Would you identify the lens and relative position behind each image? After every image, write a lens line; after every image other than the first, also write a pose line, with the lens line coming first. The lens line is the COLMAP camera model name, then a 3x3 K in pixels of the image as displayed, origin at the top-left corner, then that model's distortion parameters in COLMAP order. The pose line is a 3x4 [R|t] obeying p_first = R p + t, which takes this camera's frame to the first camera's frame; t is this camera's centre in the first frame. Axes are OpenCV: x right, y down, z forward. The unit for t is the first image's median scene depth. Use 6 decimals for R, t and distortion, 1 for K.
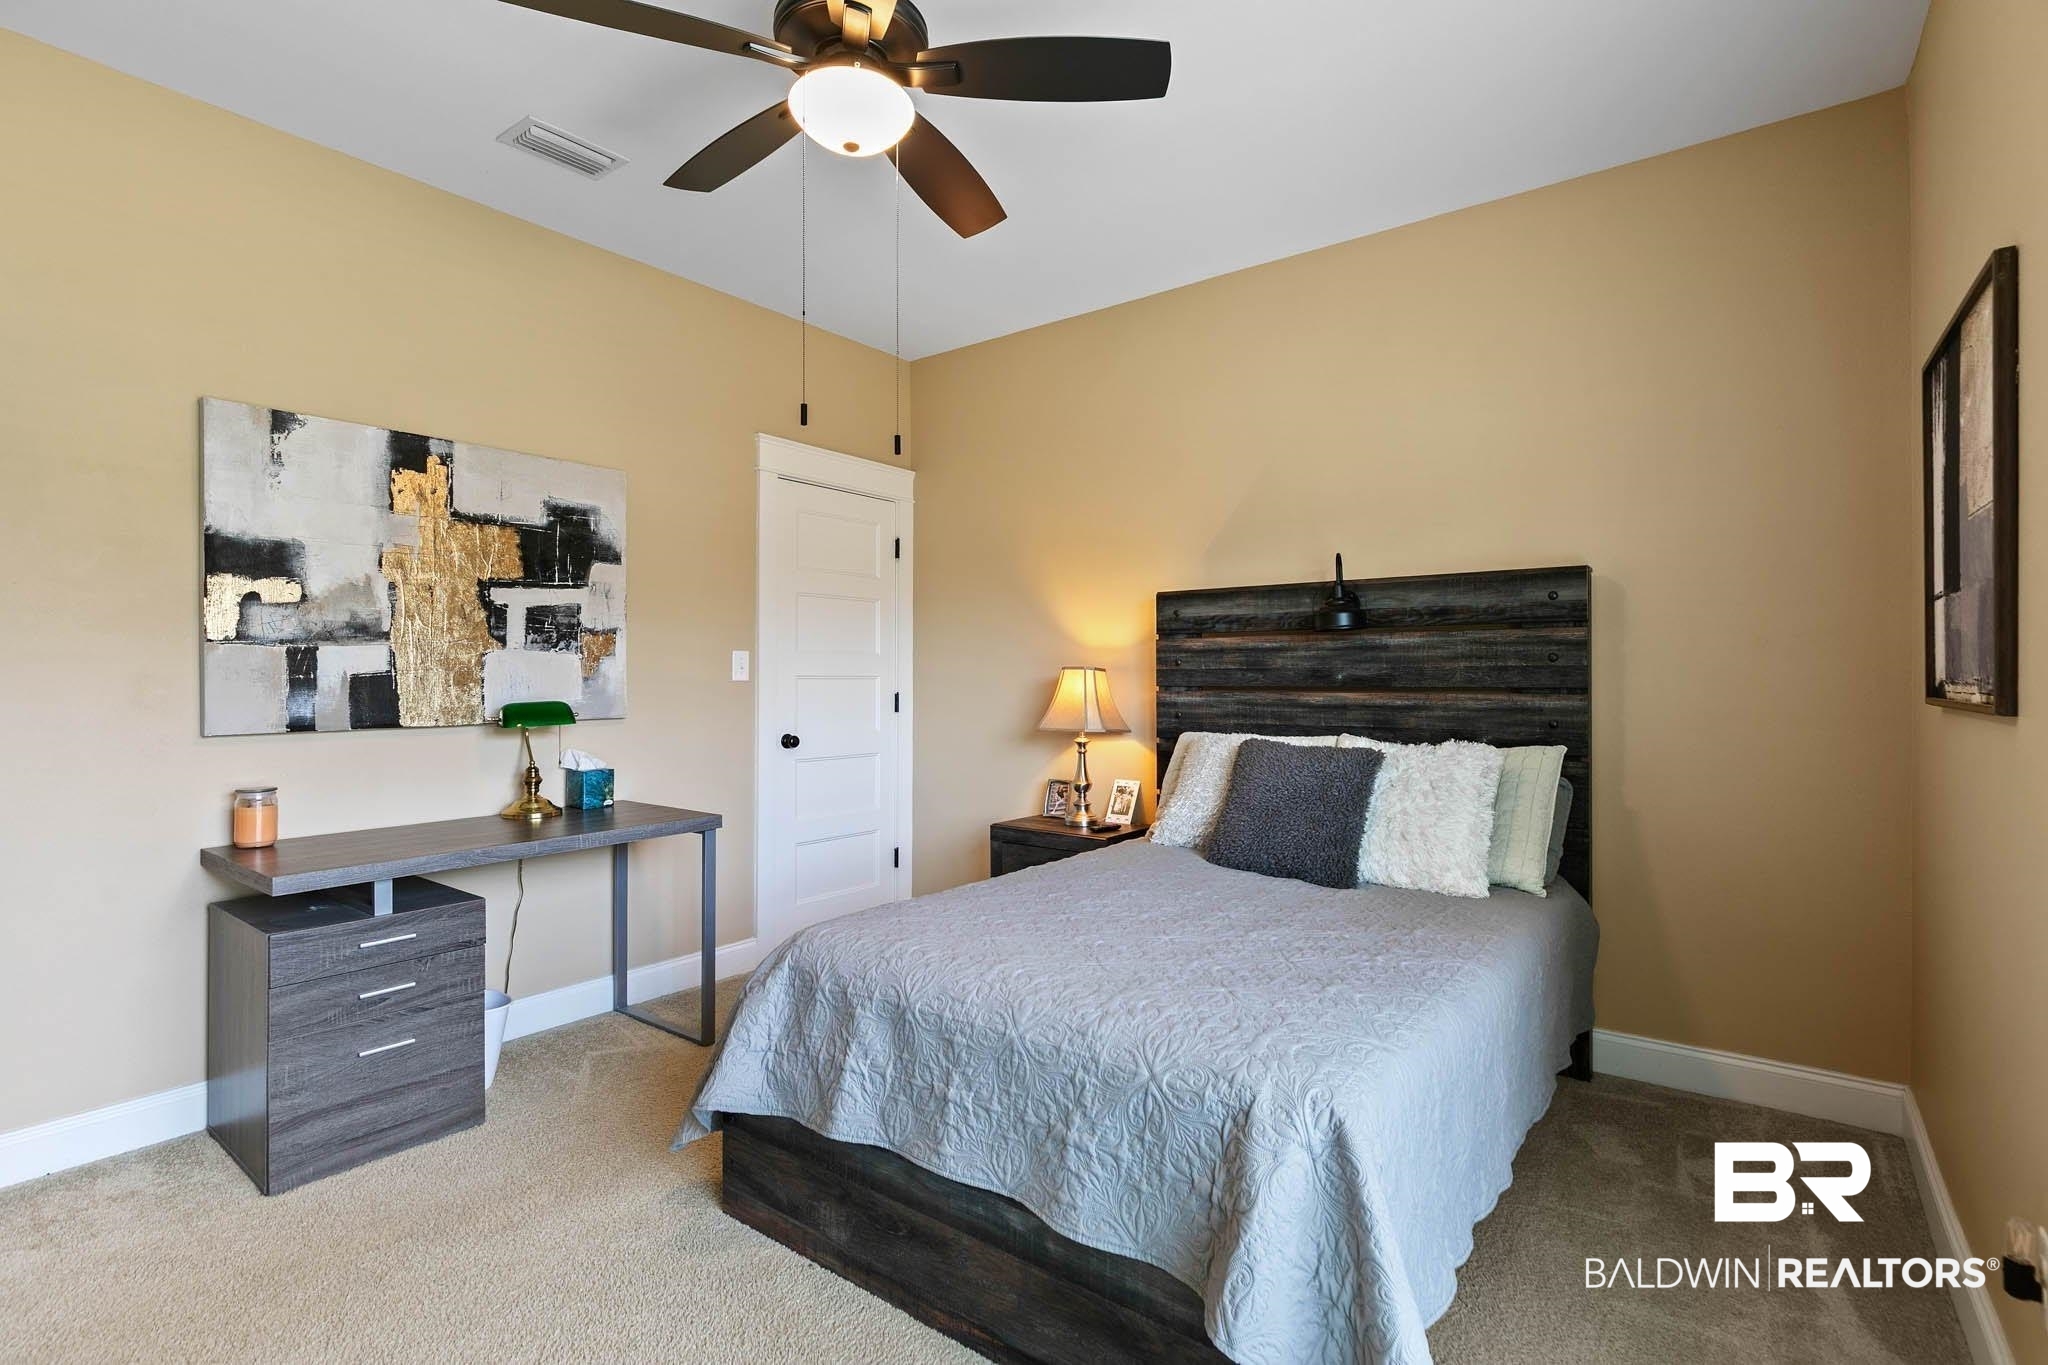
lens RADIAL K [[932.1, 0, 1011.6], [0, 932.1, 683.2], [0, 0, 1]] dist [0.008159, 0.000145]
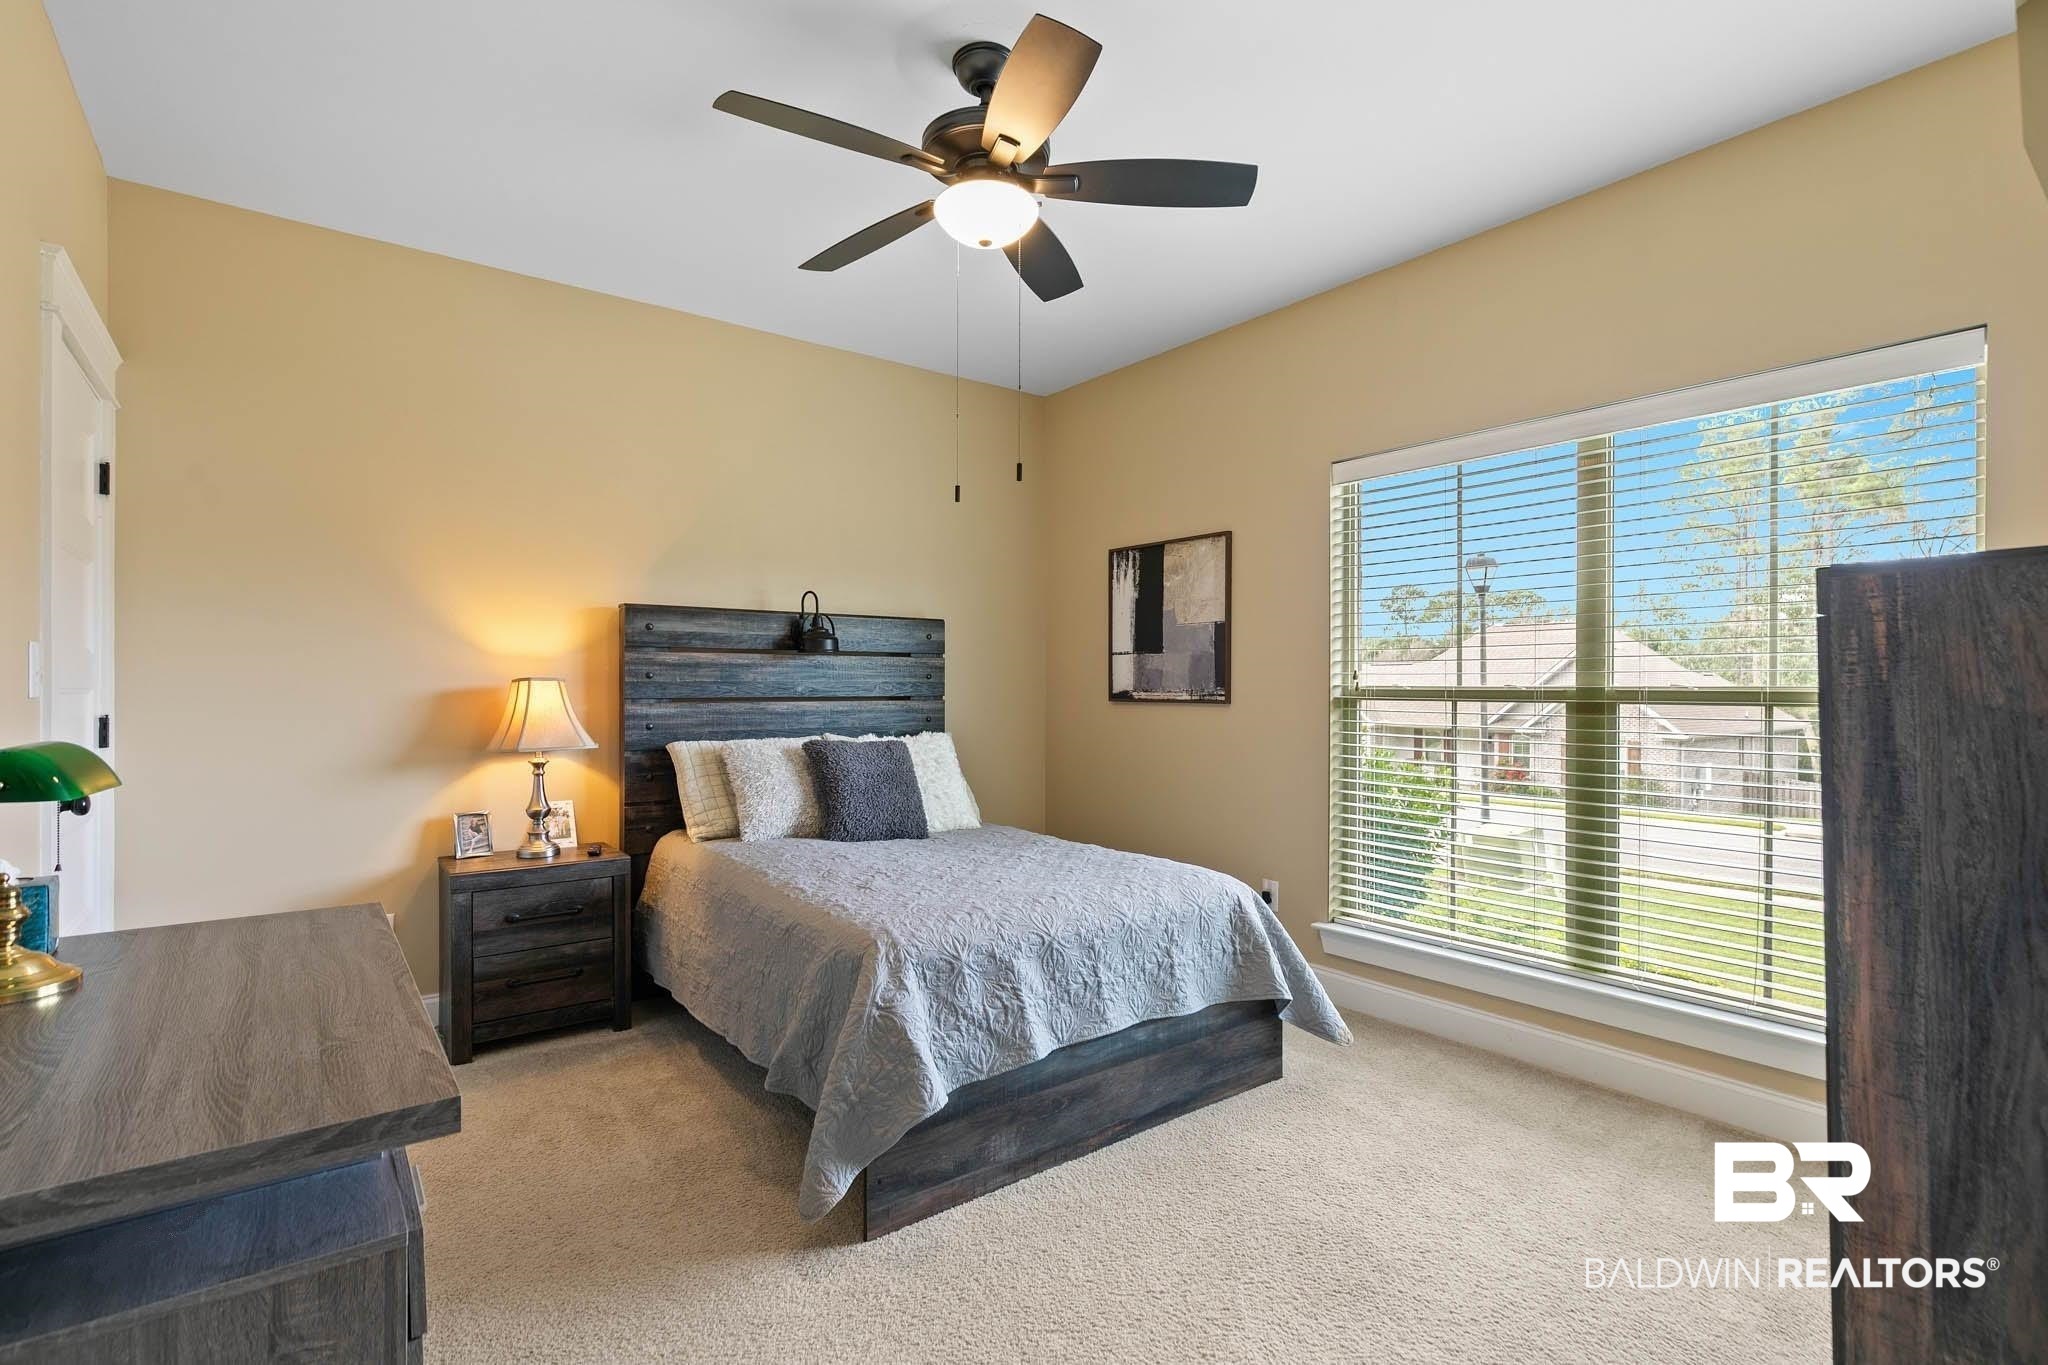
lens RADIAL K [[932.1, 0, 1010.0], [0, 932.1, 678.7], [0, 0, 1]] dist [0.008159, 0.000145]
pose [[0.293342, 0.006035, 0.955989, -0.745365], [0.006094, 0.999948, -0.008182, -0.008171], [-0.955988, 0.008226, 0.293290, 0.352135]]
